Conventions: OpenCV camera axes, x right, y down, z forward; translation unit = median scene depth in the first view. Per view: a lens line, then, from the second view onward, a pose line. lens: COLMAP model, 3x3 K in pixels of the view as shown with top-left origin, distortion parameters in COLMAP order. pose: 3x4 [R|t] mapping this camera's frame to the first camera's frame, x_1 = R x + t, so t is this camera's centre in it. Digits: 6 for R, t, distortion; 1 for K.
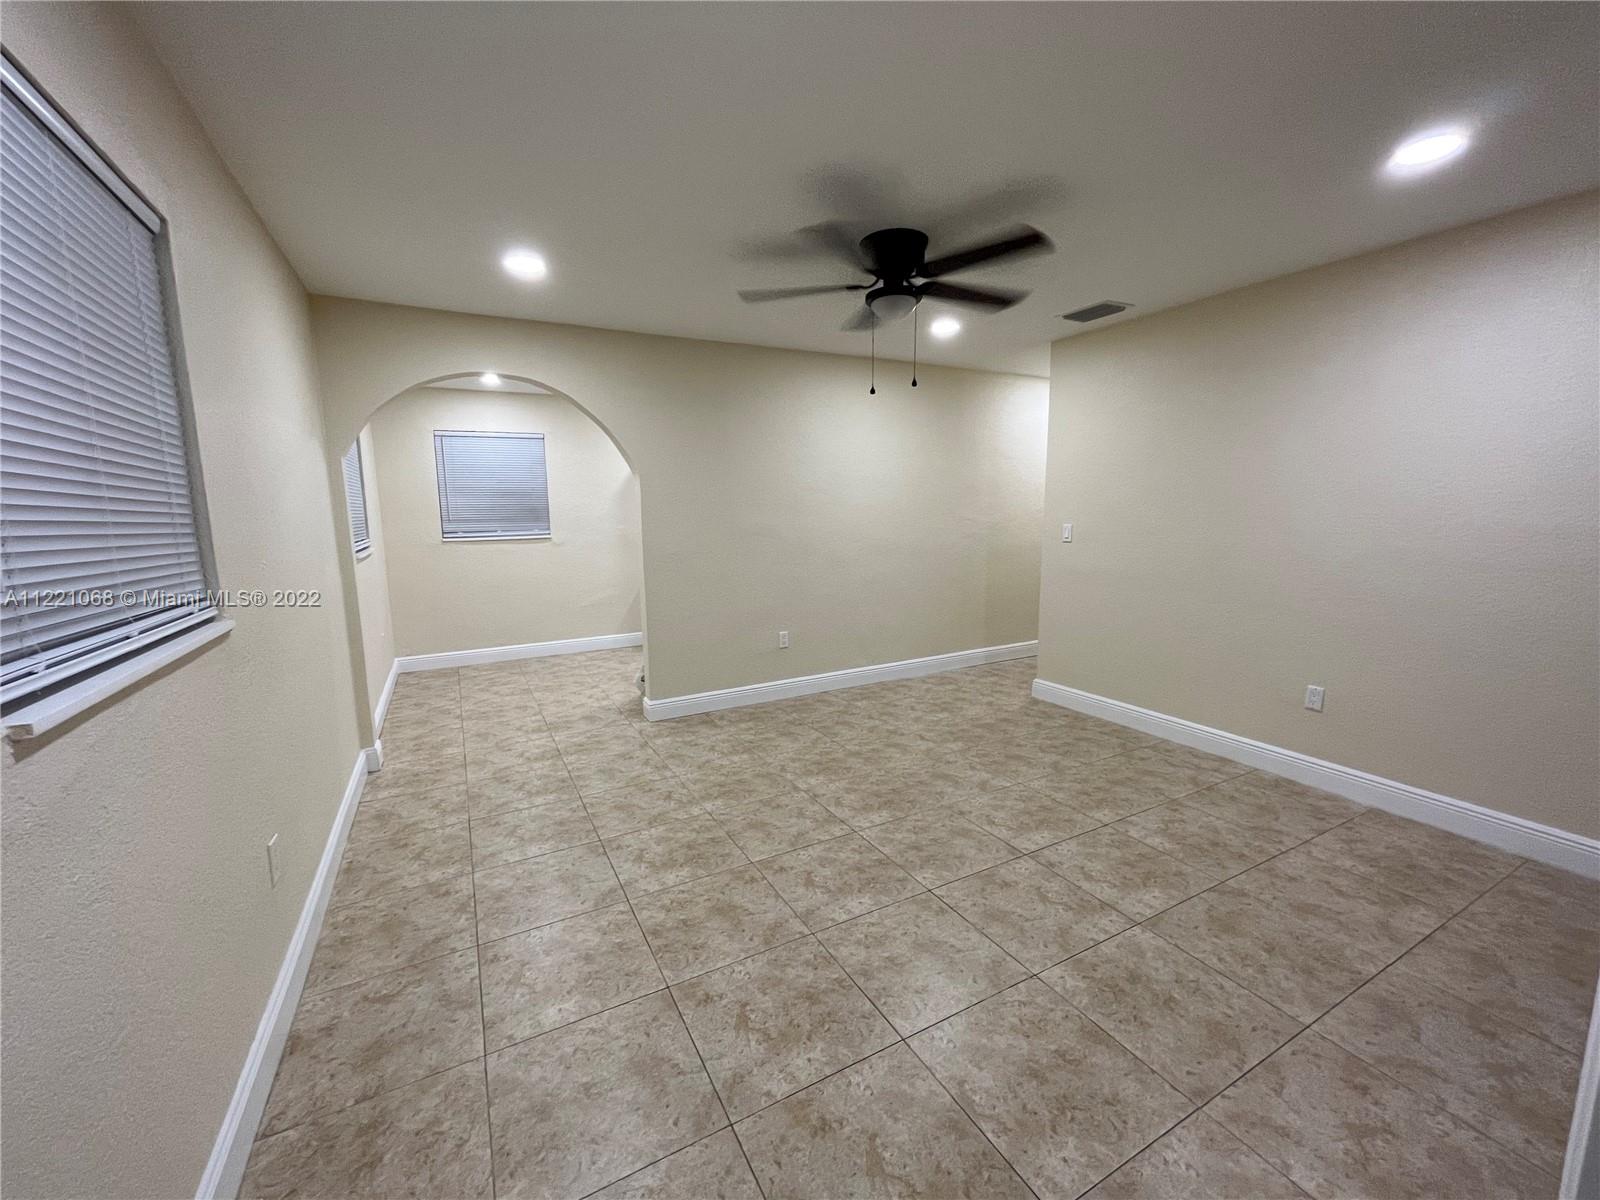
lens RADIAL K [[647.7, 0, 796.2], [0, 647.7, 603.4], [0, 0, 1]] dist [-0.001534, -0.000011]
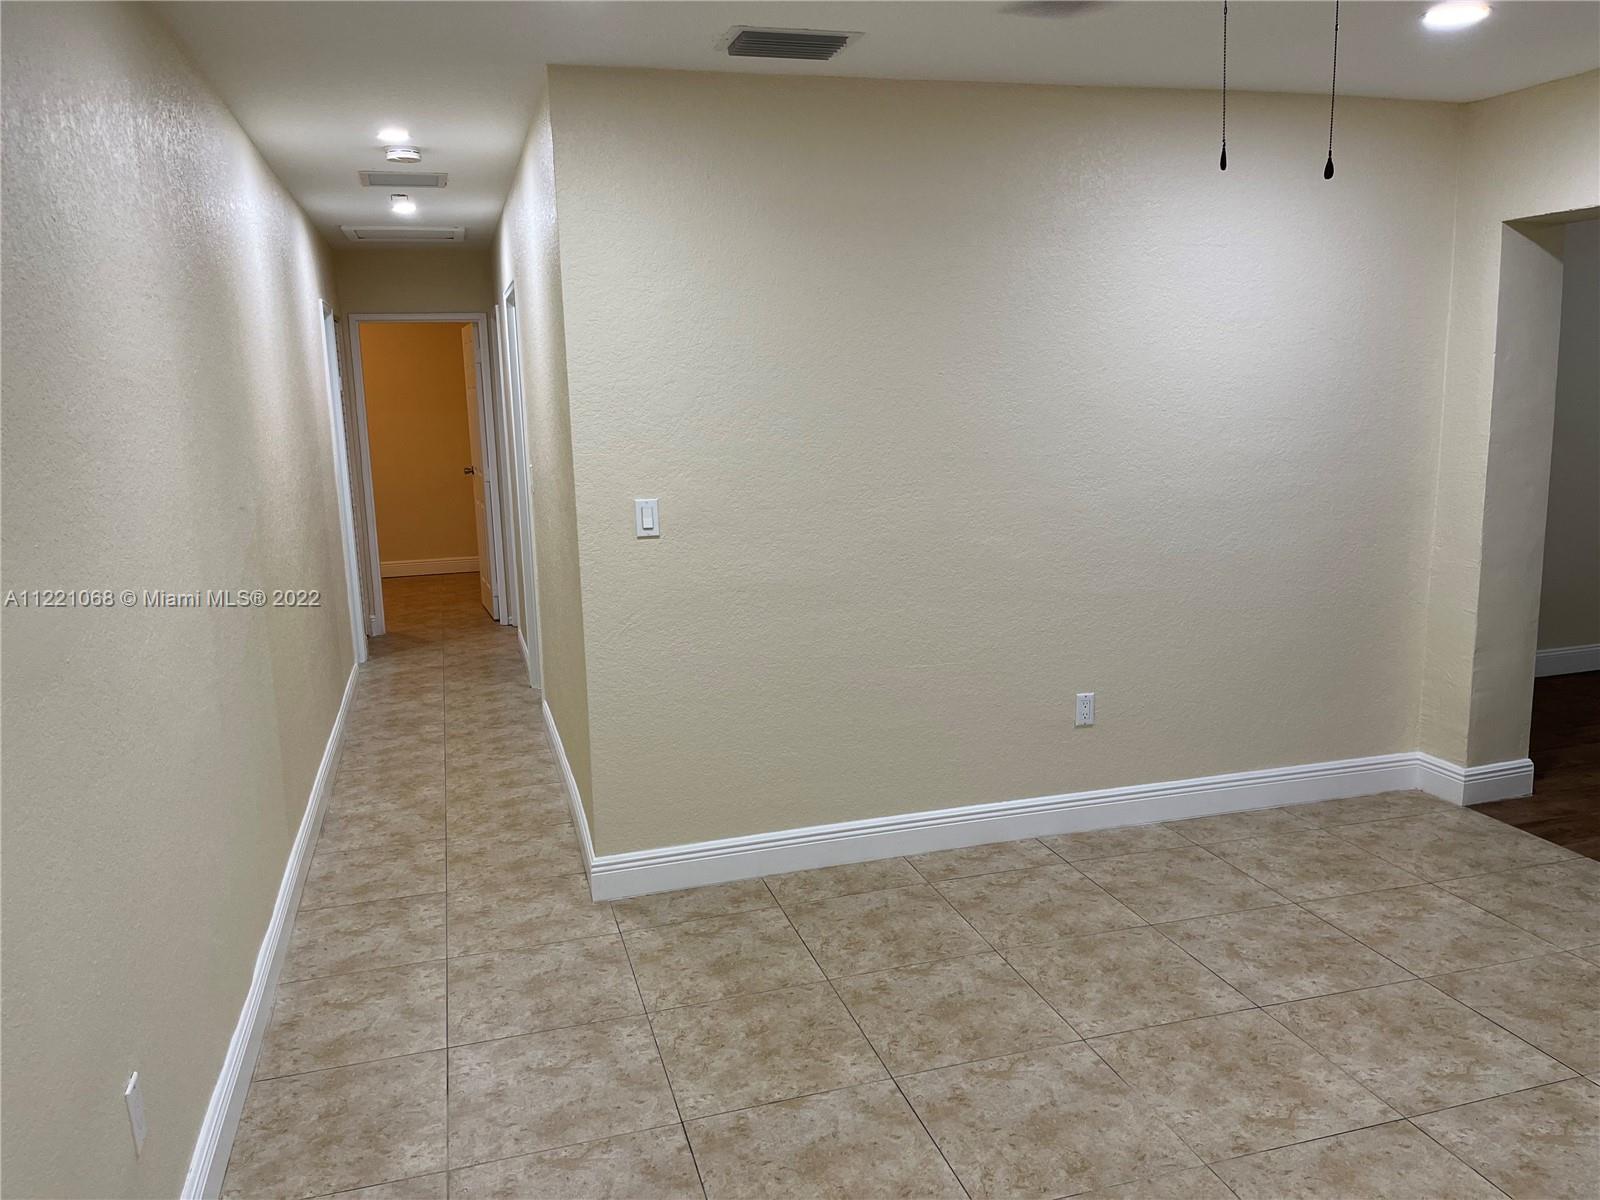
lens RADIAL K [[1213.1, 0, 808.4], [0, 1213.1, 595.0], [0, 0, 1]] dist [0.046440, -0.035023]
pose [[0.198360, -0.161947, 0.966657, -0.576760], [0.171690, 0.976747, 0.128407, -0.217517], [-0.964975, 0.140494, 0.221552, 1.065903]]
